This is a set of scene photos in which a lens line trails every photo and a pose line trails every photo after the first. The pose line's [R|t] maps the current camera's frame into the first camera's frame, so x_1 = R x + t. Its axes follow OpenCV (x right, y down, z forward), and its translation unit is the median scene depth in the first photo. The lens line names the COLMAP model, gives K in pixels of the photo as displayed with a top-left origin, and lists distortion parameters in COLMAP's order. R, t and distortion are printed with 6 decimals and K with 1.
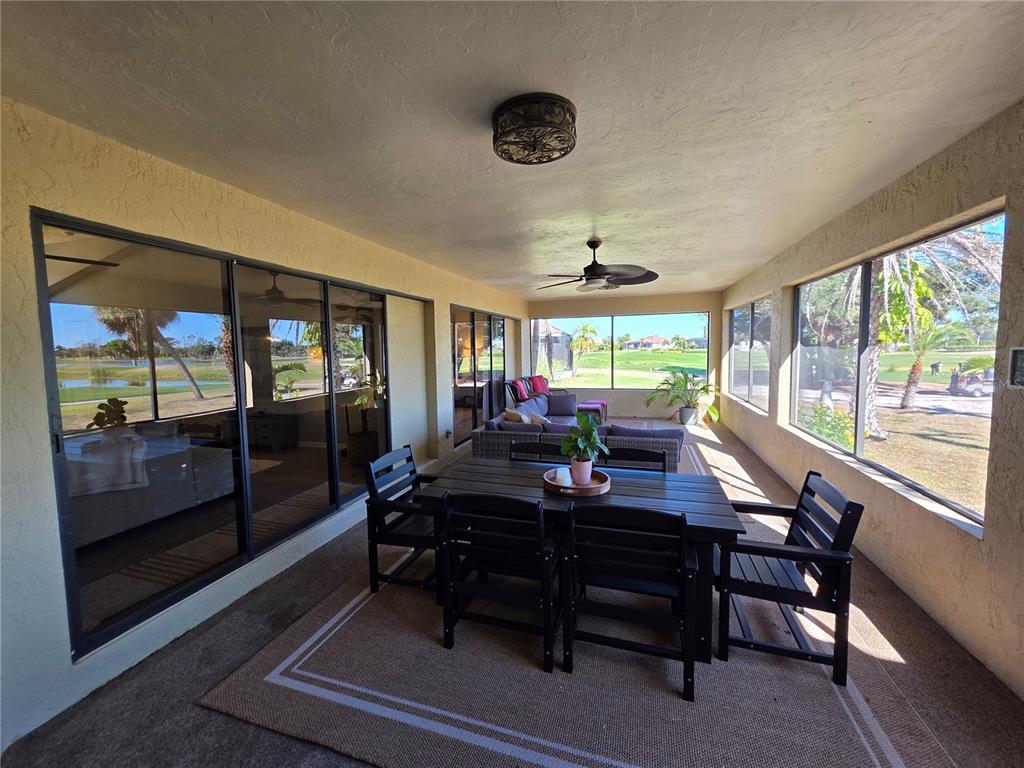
lens RADIAL K [[410.1, 0, 508.8], [0, 410.1, 380.2], [0, 0, 1]] dist [0.001483, 0.000275]
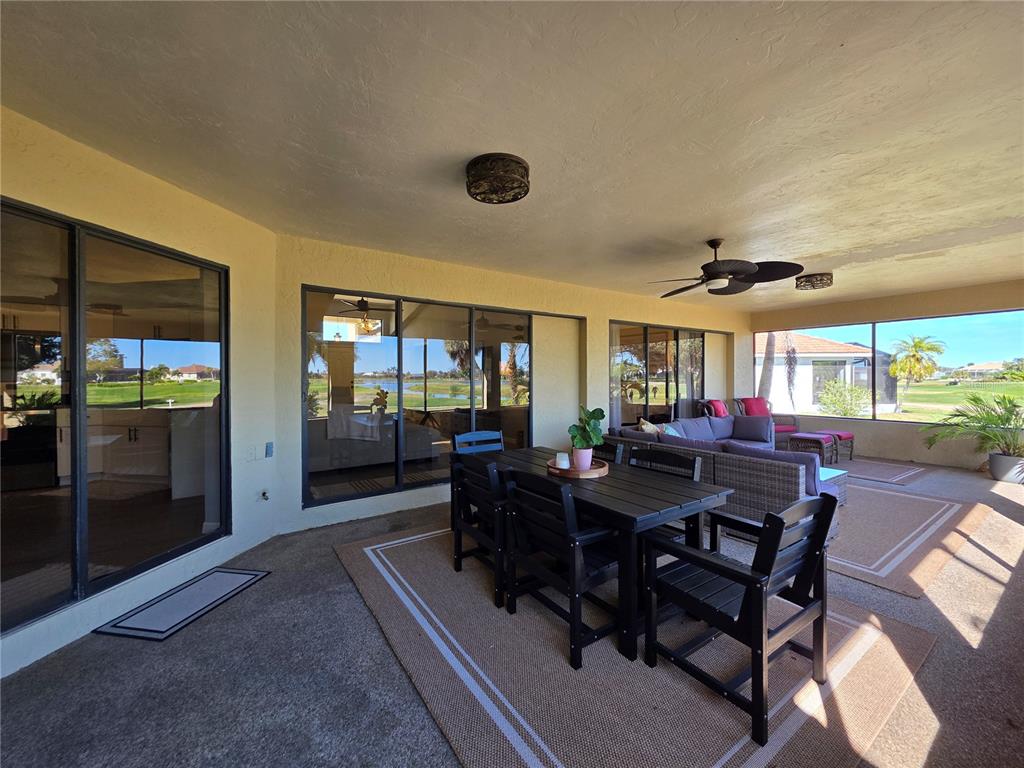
lens RADIAL K [[410.1, 0, 508.8], [0, 410.1, 380.2], [0, 0, 1]] dist [0.001483, 0.000275]
pose [[0.787449, 0.018860, -0.616092, 0.552022], [-0.058413, 0.997317, -0.044129, 0.060173], [0.613606, 0.070737, 0.786437, 0.011619]]
